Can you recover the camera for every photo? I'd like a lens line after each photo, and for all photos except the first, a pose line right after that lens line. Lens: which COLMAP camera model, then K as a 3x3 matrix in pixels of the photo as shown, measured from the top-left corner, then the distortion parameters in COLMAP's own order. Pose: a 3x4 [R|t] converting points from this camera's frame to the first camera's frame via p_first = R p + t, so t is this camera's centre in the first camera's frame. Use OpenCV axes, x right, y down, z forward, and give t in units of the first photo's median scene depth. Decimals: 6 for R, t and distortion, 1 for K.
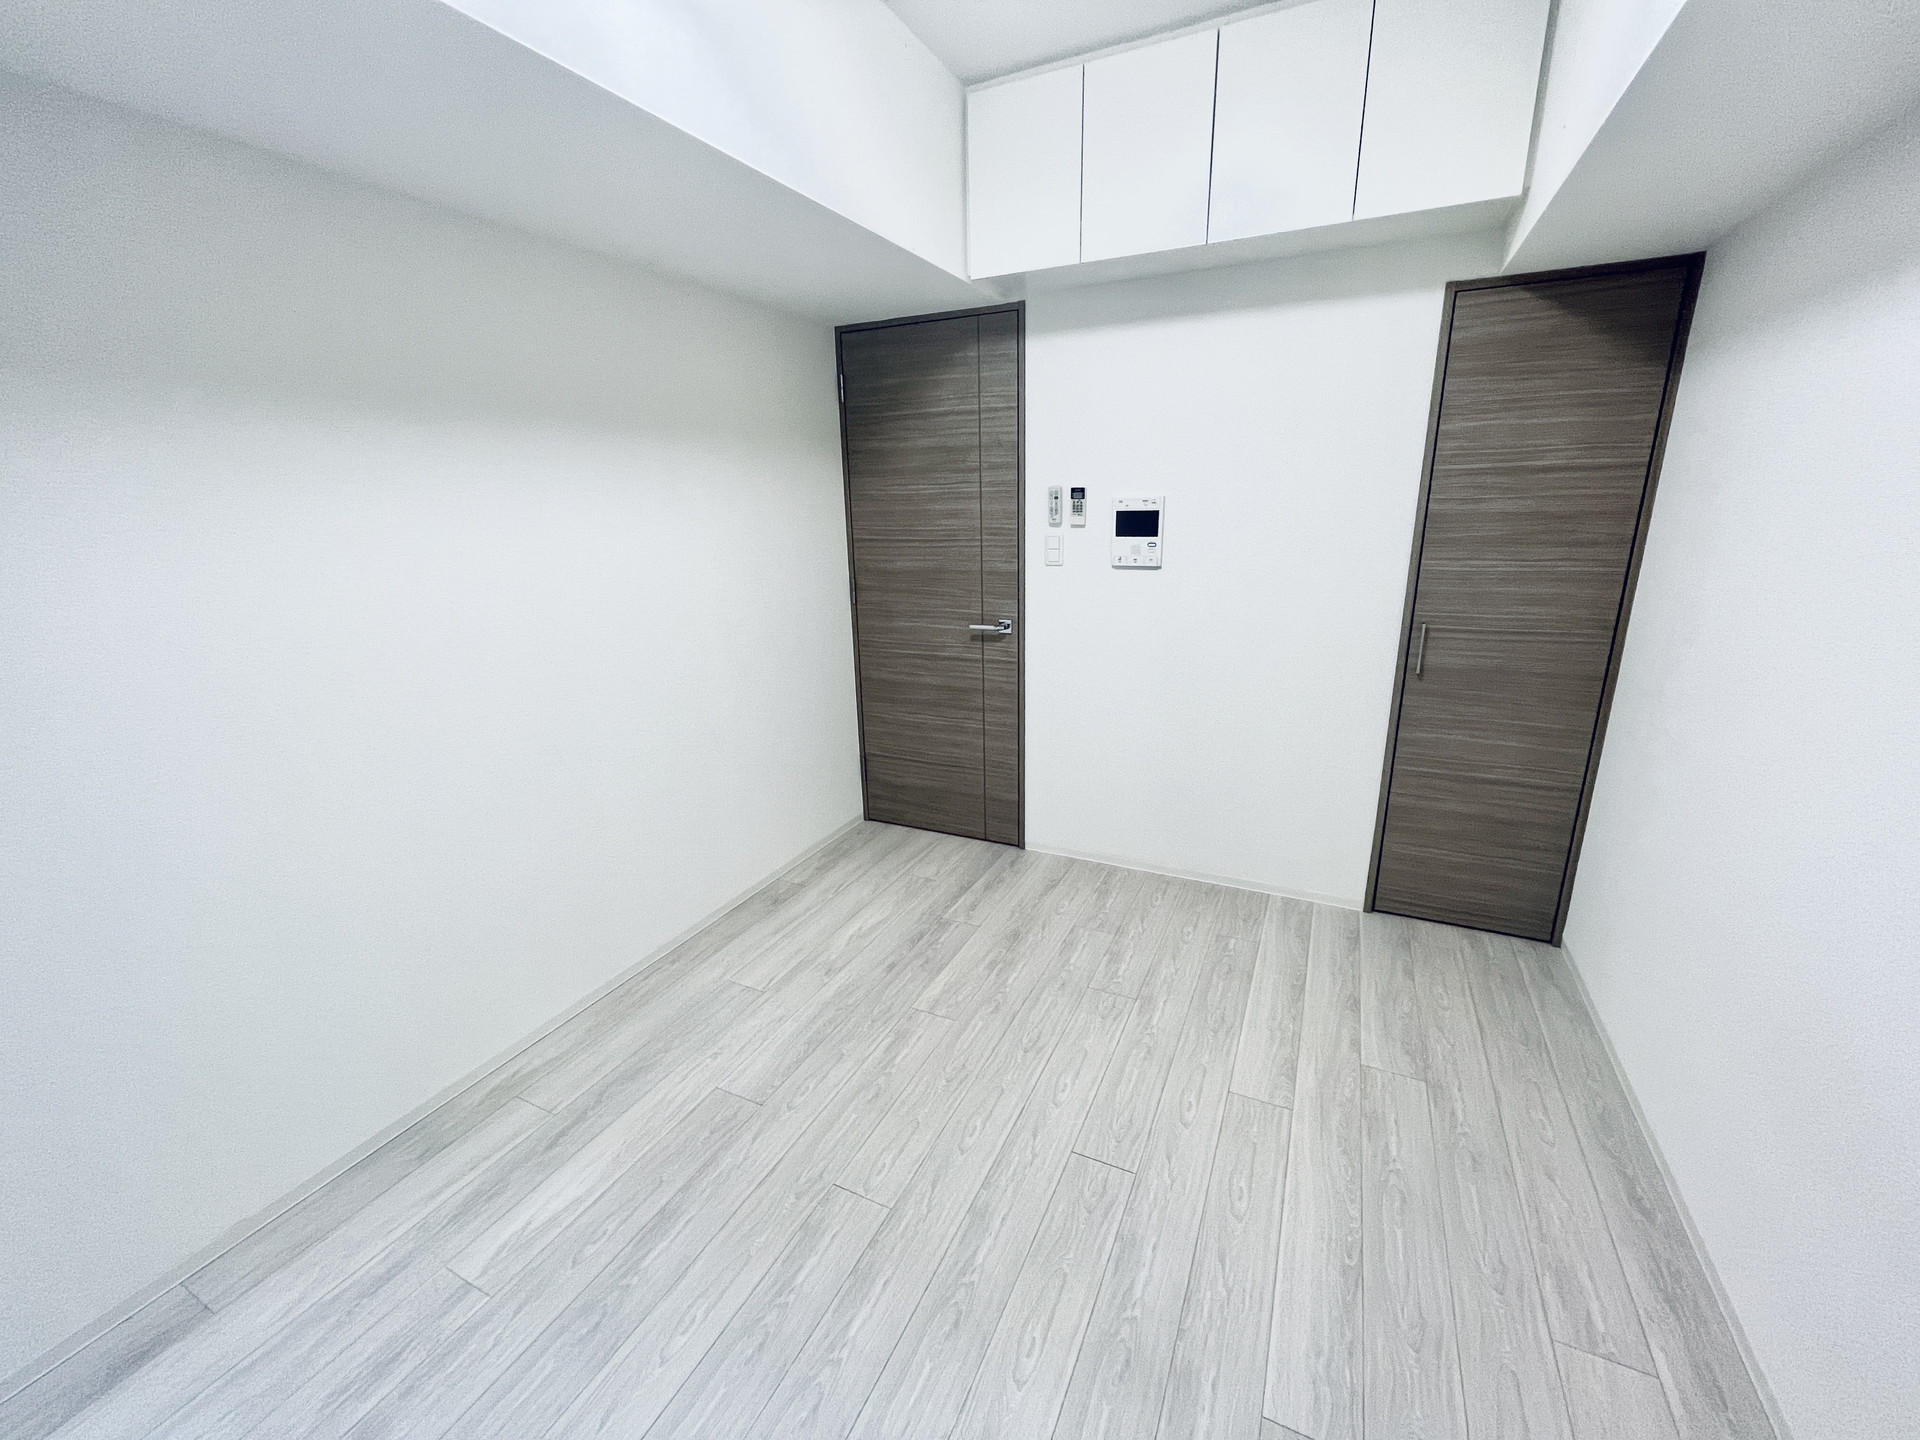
lens RADIAL K [[777.5, 0, 965.1], [0, 777.5, 705.1], [0, 0, 1]] dist [-0.003999, 0.001268]
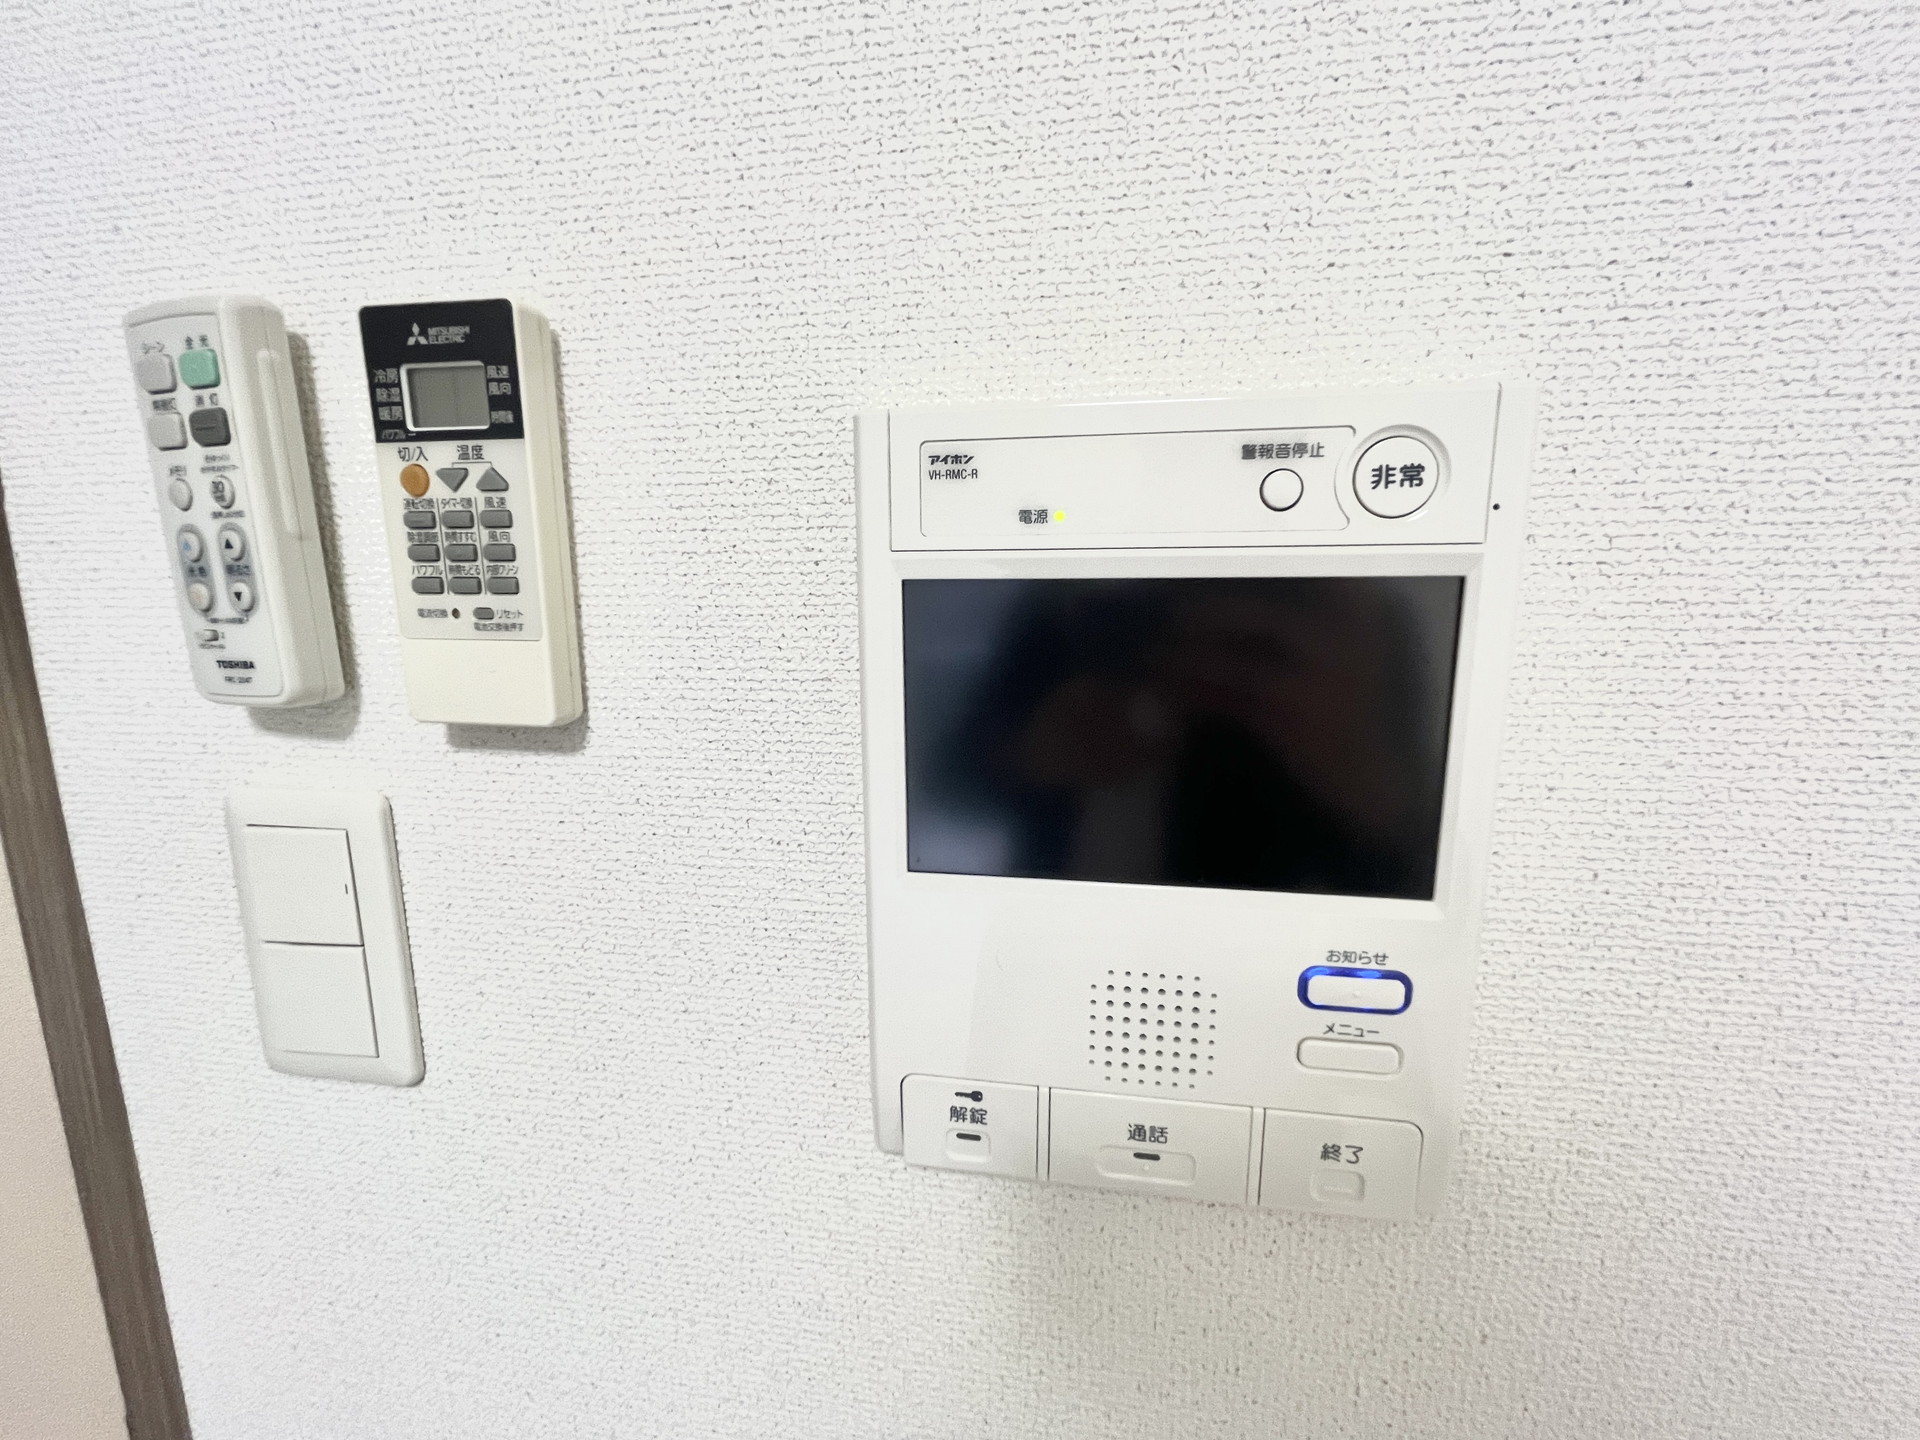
lens RADIAL K [[777.5, 0, 959.1], [0, 777.5, 716.1], [0, 0, 1]] dist [-0.003999, 0.001268]
pose [[0.955345, -0.035115, 0.293400, 0.172308], [0.062745, 0.994378, -0.085292, -0.224554], [-0.288755, 0.099893, 0.952177, 0.906987]]
